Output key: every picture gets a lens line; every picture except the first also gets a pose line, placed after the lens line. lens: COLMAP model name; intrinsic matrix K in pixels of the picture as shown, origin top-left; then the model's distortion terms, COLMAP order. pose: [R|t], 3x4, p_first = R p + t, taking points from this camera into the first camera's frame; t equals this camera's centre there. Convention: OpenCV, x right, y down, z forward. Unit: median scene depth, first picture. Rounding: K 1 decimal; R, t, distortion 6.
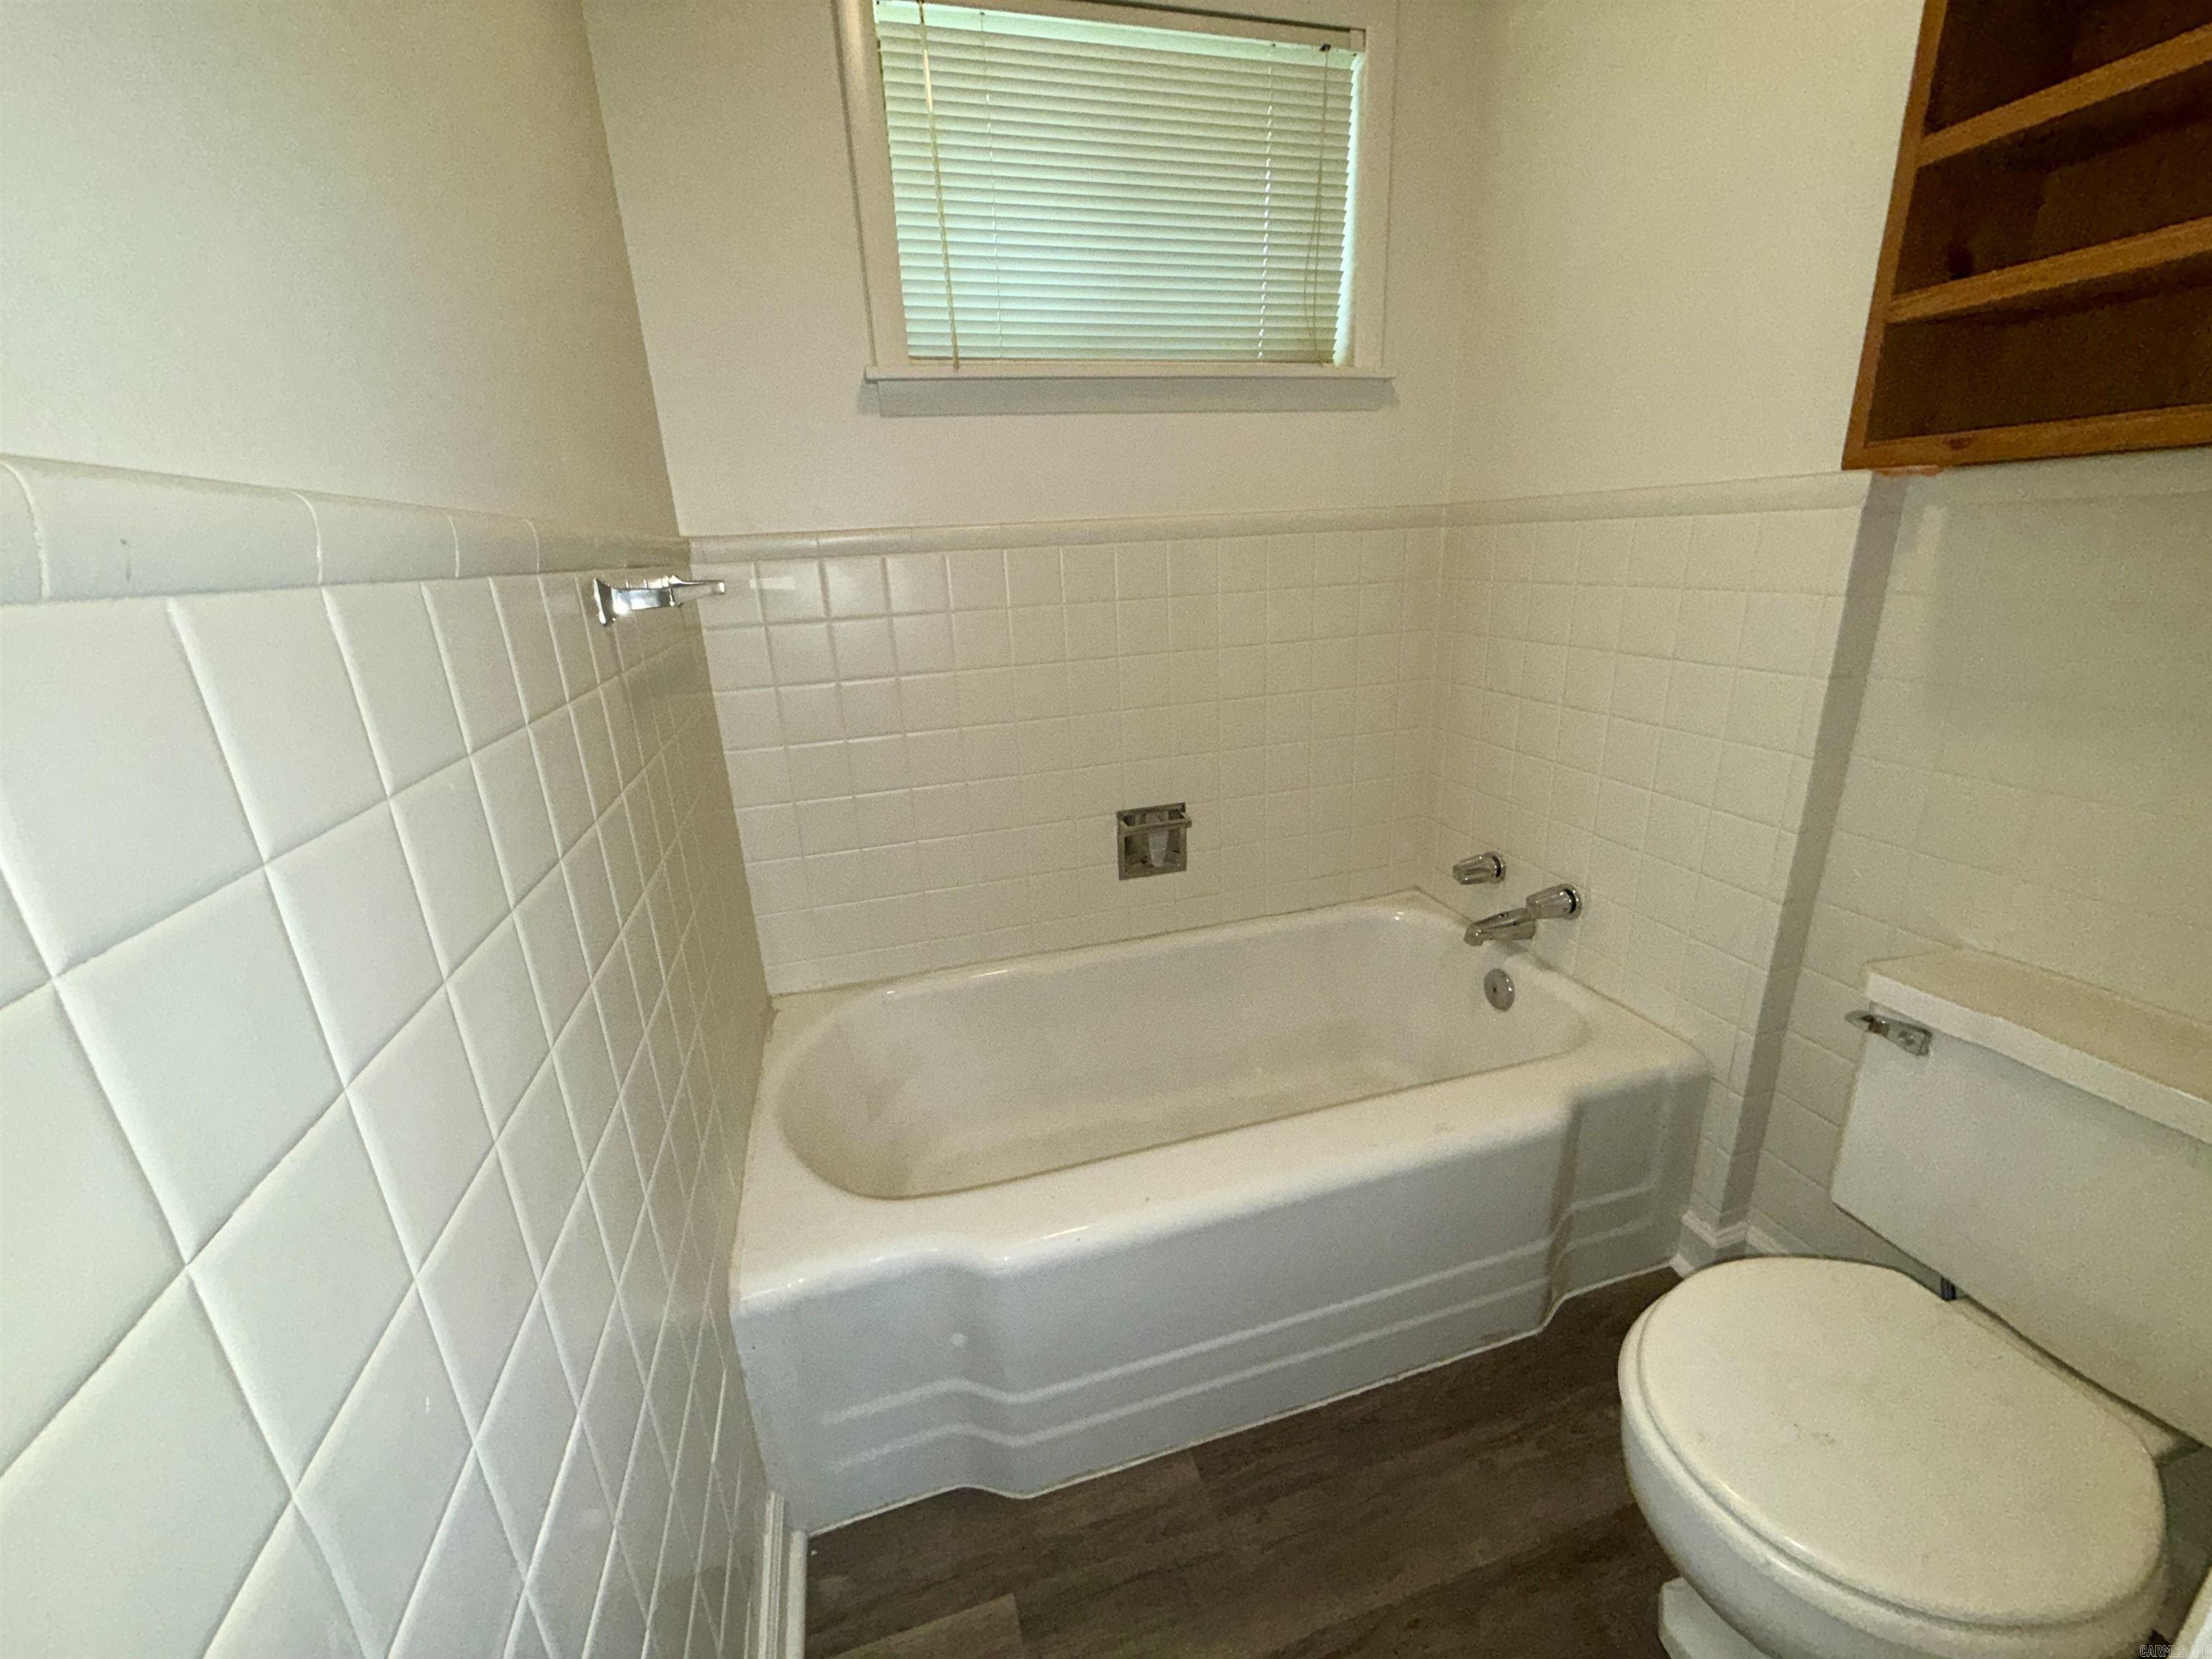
lens RADIAL K [[887.5, 0, 1098.1], [0, 887.5, 826.7], [0, 0, 1]] dist [-0.002762, -0.000325]
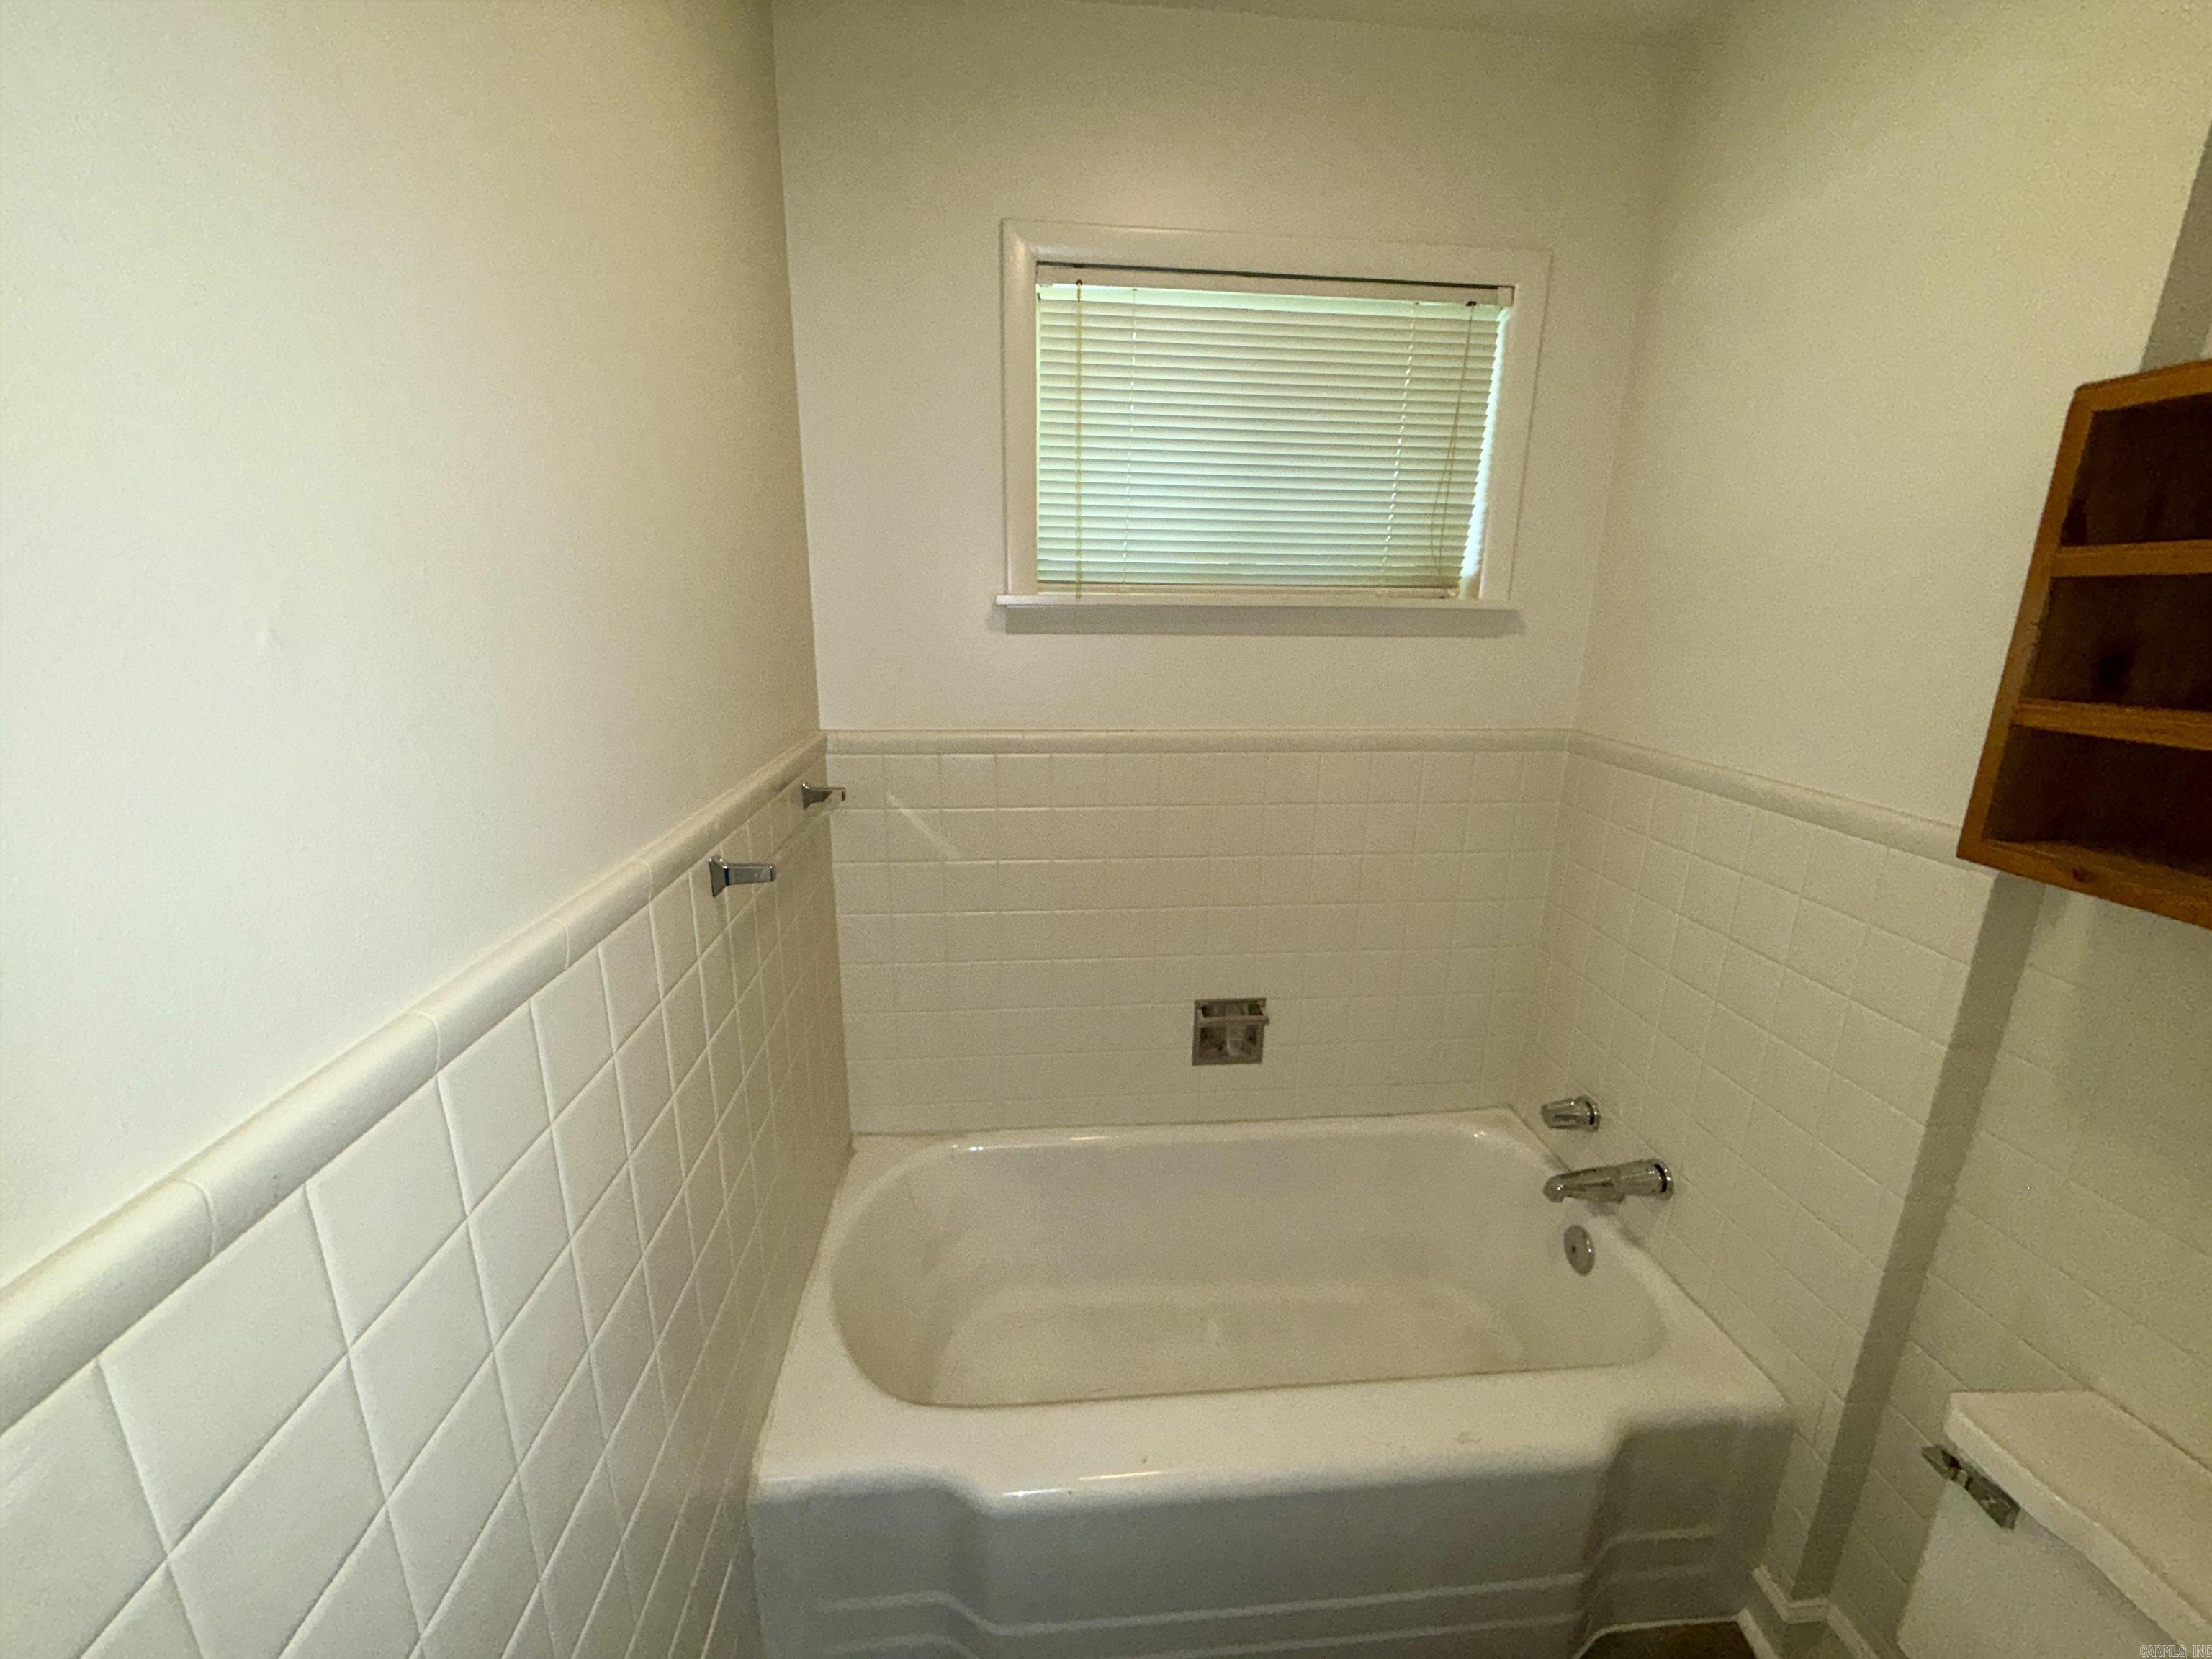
lens RADIAL K [[887.5, 0, 1096.2], [0, 887.5, 825.9], [0, 0, 1]] dist [-0.002762, -0.000325]
pose [[0.979846, 0.107330, -0.168469, 0.065238], [-0.115850, 0.992397, -0.041556, -0.176521], [0.162728, 0.060235, 0.984831, -0.038428]]
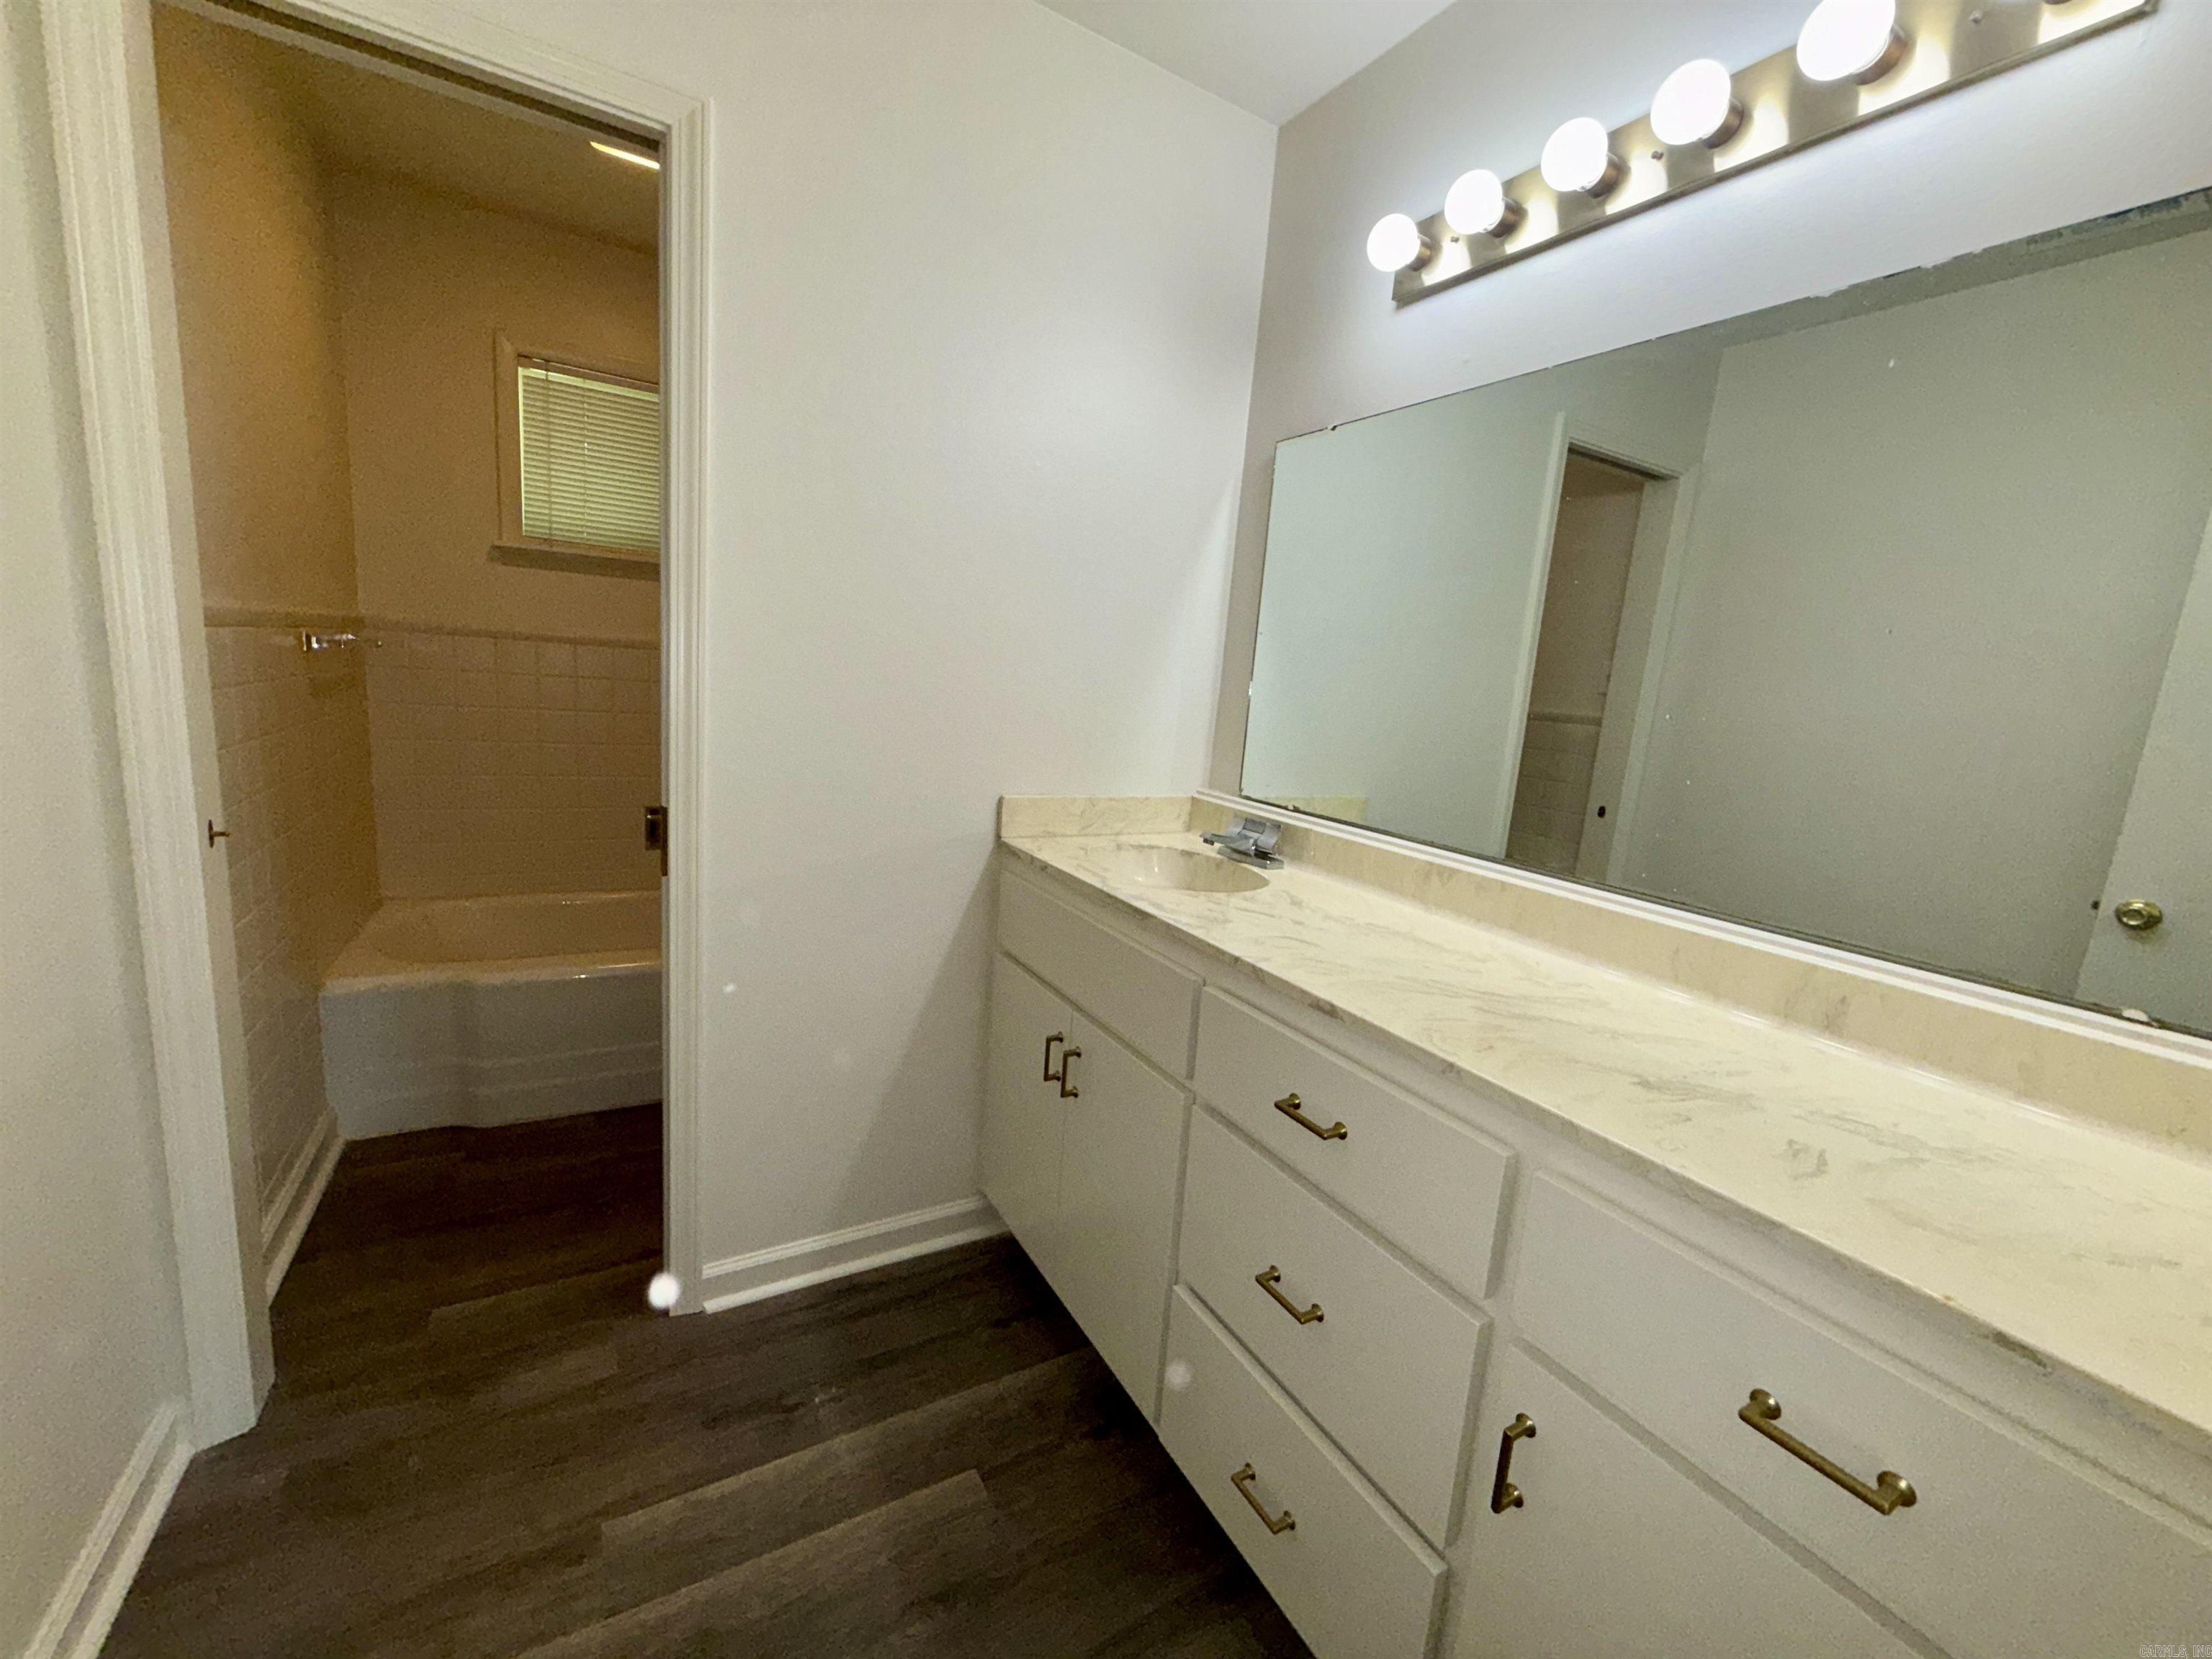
lens RADIAL K [[887.5, 0, 1105.7], [0, 887.5, 830.2], [0, 0, 1]] dist [-0.002762, -0.000325]
pose [[0.961984, 0.083611, 0.259993, 0.463155], [-0.048842, 0.989306, -0.137432, 0.233049], [-0.268704, 0.119508, 0.955780, -0.889935]]
